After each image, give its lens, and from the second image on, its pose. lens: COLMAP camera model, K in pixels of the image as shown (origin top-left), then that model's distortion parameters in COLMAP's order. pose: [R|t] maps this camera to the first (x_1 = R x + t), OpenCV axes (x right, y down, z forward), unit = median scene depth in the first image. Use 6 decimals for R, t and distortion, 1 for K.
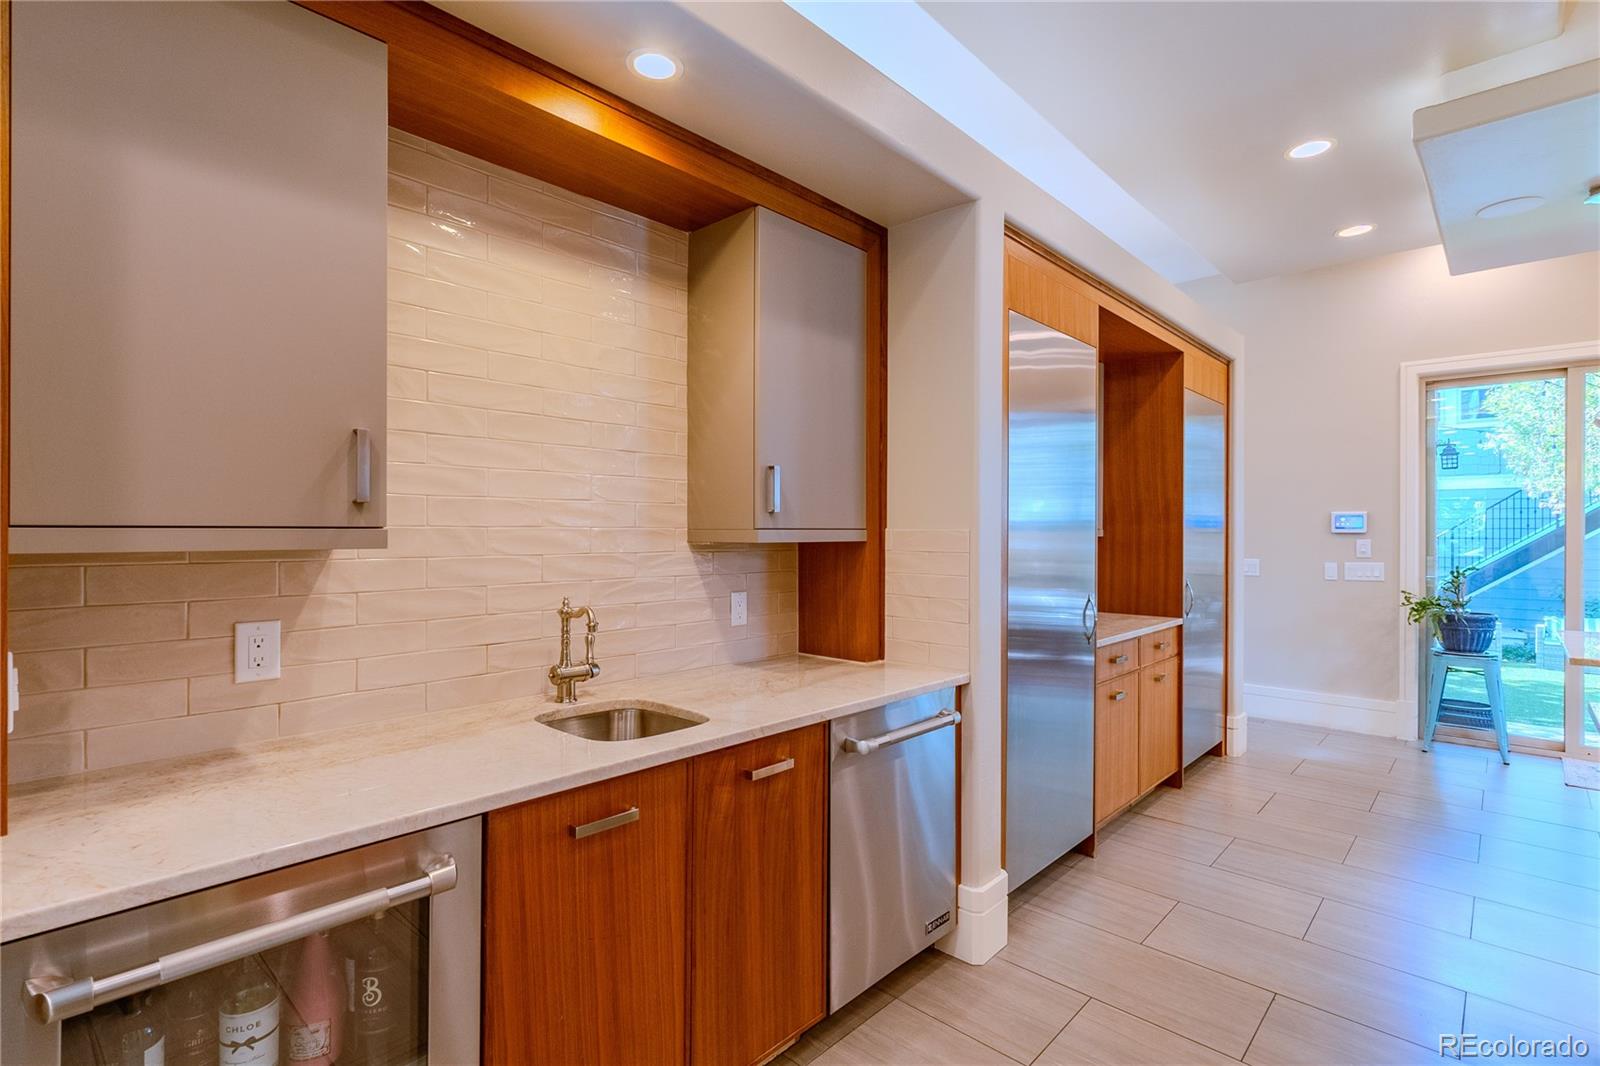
lens RADIAL K [[772.4, 0, 805.9], [0, 772.4, 531.1], [0, 0, 1]] dist [0.016095, 0.000542]
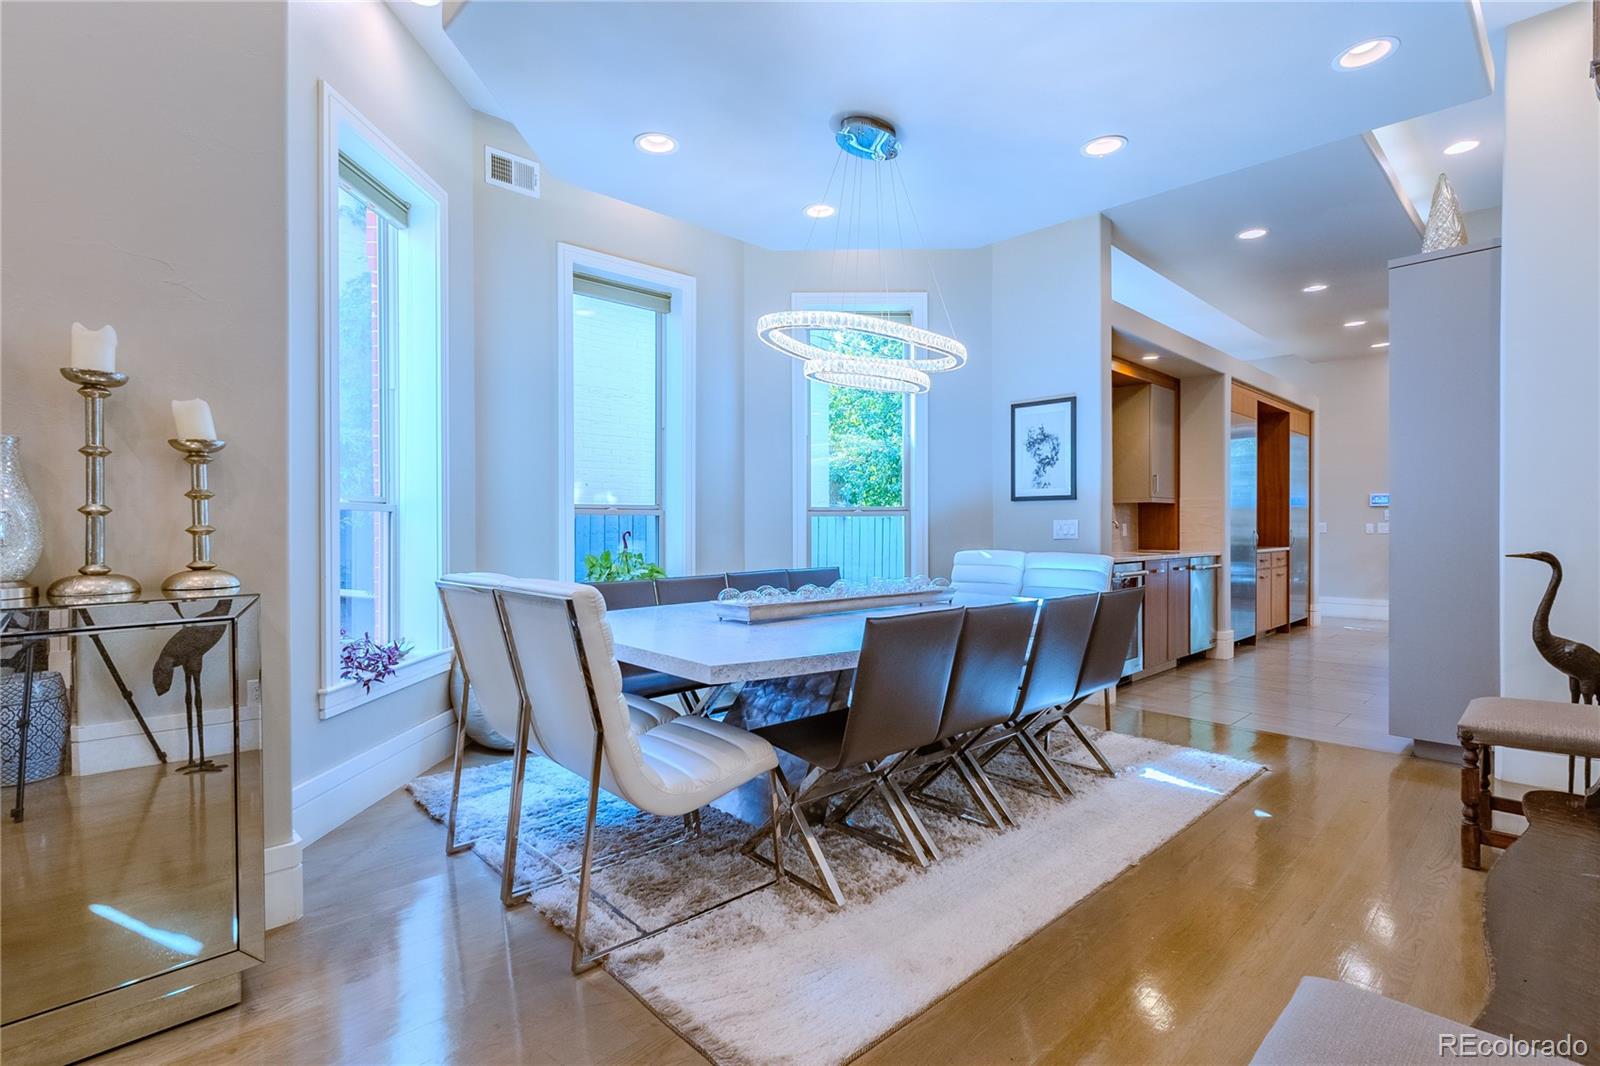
lens RADIAL K [[772.4, 0, 805.9], [0, 772.4, 531.1], [0, 0, 1]] dist [0.016095, 0.000542]
pose [[0.998932, -0.005840, -0.045833, -0.661439], [0.006091, 0.999967, 0.005353, 0.054778], [0.045800, -0.005627, 0.998935, -1.047294]]
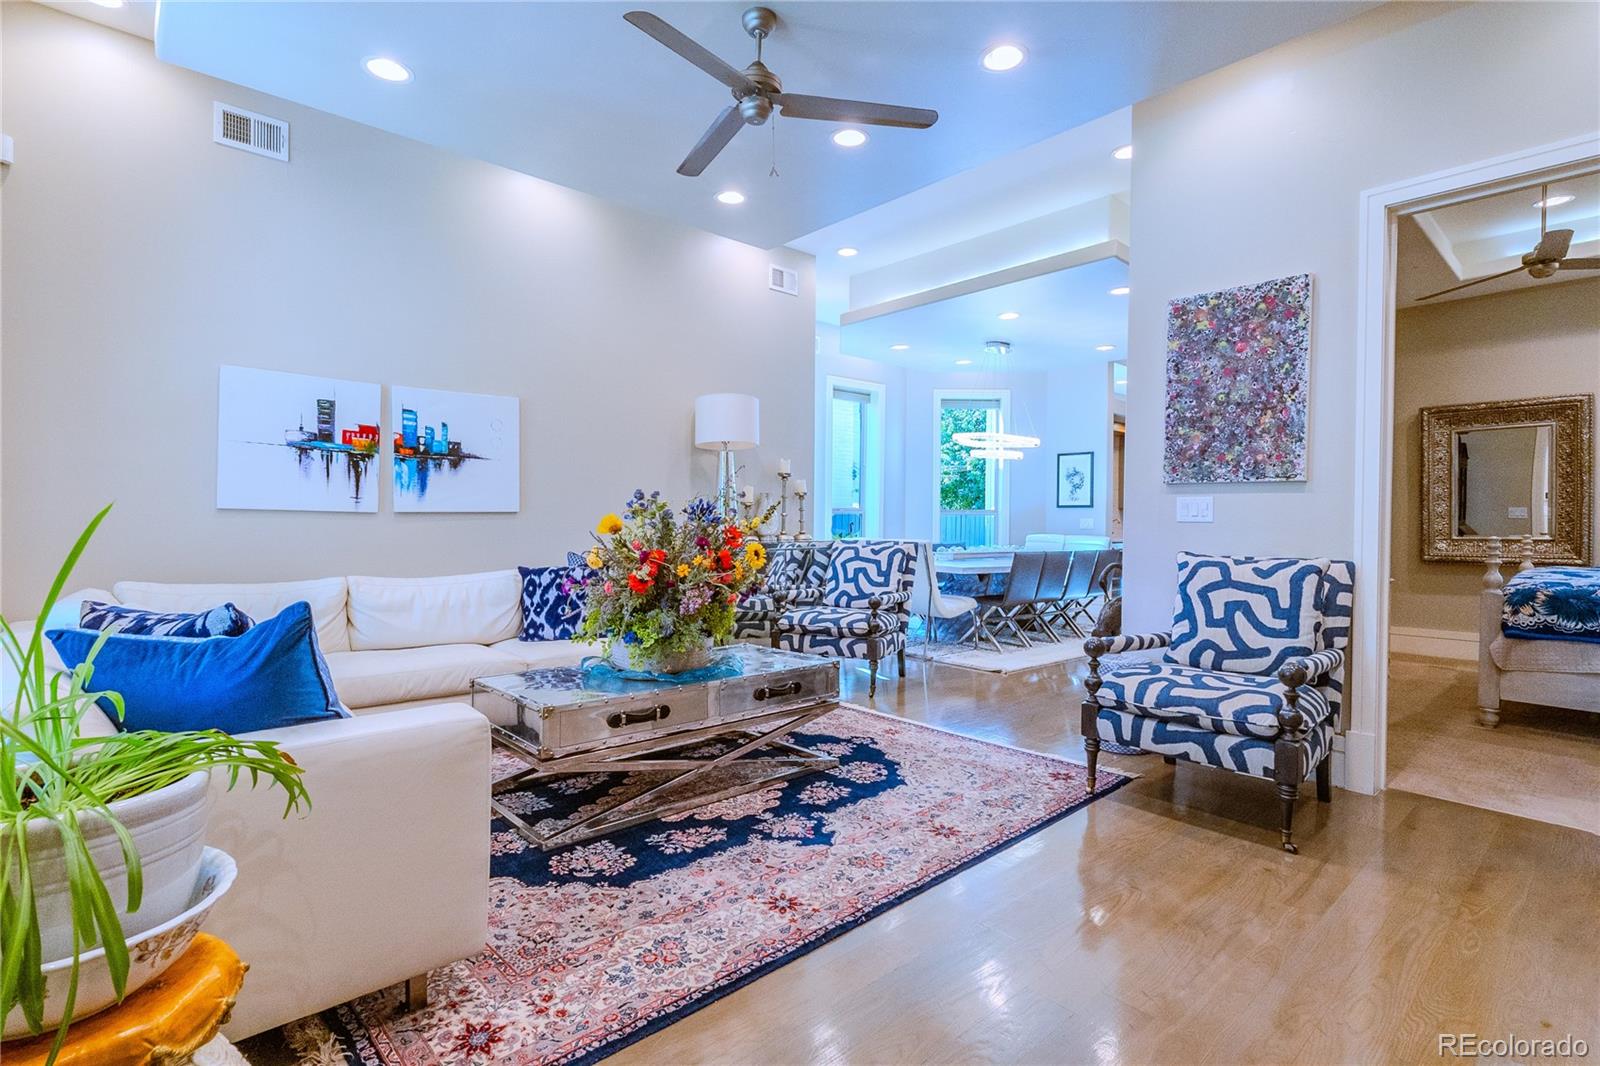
lens RADIAL K [[772.4, 0, 805.9], [0, 772.4, 531.1], [0, 0, 1]] dist [0.016095, 0.000542]
pose [[0.996774, 0.003242, -0.080193, -0.950868], [-0.002125, 0.999900, 0.014008, 0.052796], [0.080230, -0.013793, 0.996681, -2.151032]]
